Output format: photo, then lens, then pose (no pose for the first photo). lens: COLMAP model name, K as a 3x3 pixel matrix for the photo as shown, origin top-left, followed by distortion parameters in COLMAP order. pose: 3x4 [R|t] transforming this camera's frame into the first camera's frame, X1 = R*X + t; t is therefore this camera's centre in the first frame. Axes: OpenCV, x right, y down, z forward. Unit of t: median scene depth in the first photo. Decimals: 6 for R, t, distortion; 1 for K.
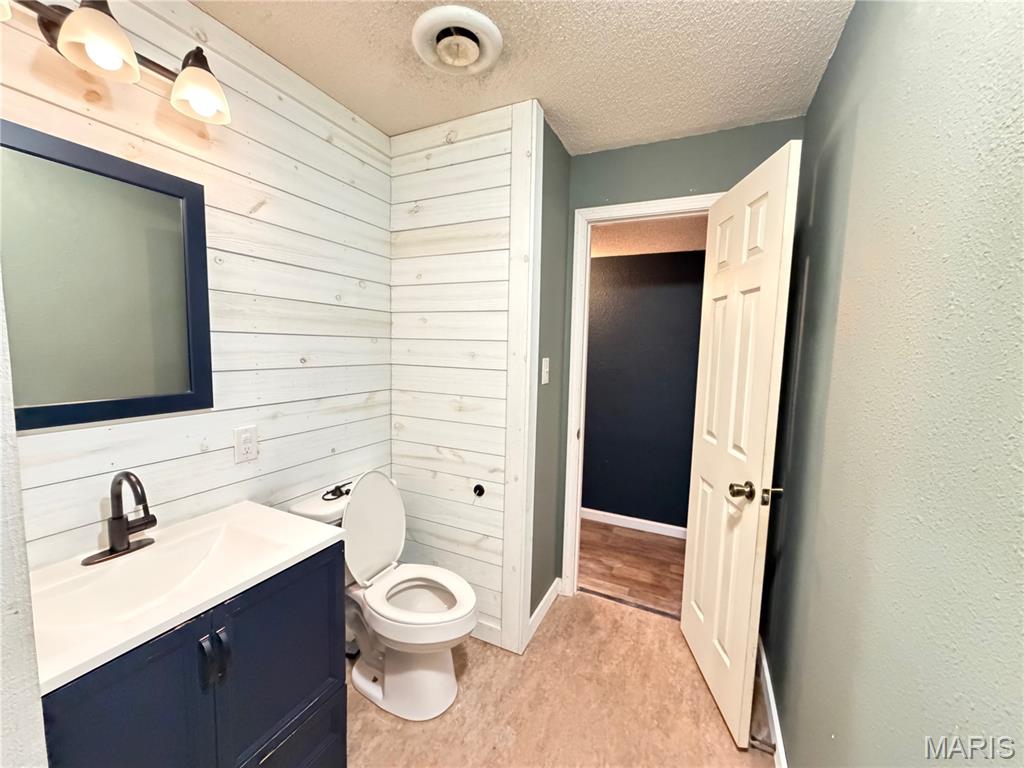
lens RADIAL K [[406.3, 0, 509.0], [0, 406.3, 387.0], [0, 0, 1]] dist [-0.000167, 0.000179]
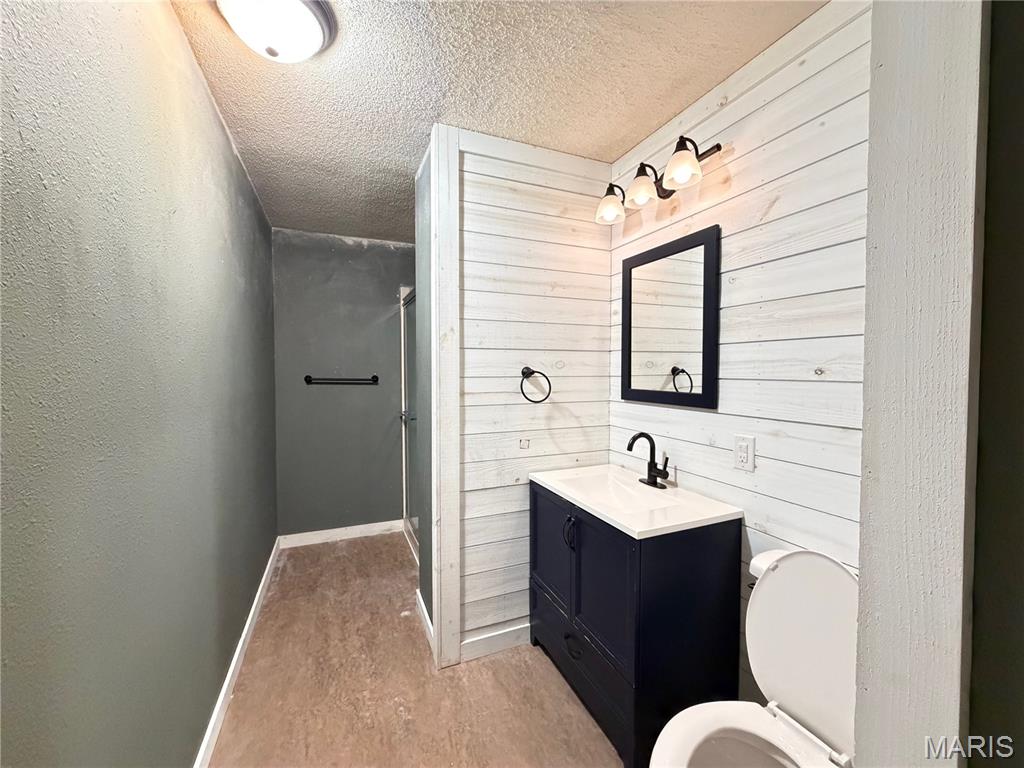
lens RADIAL K [[406.3, 0, 510.1], [0, 406.3, 379.2], [0, 0, 1]] dist [-0.000167, 0.000179]
pose [[-0.659191, 0.002627, -0.751971, 0.495837], [-0.082176, 0.993753, 0.075509, -0.069354], [0.747472, 0.111569, -0.654857, 1.211621]]
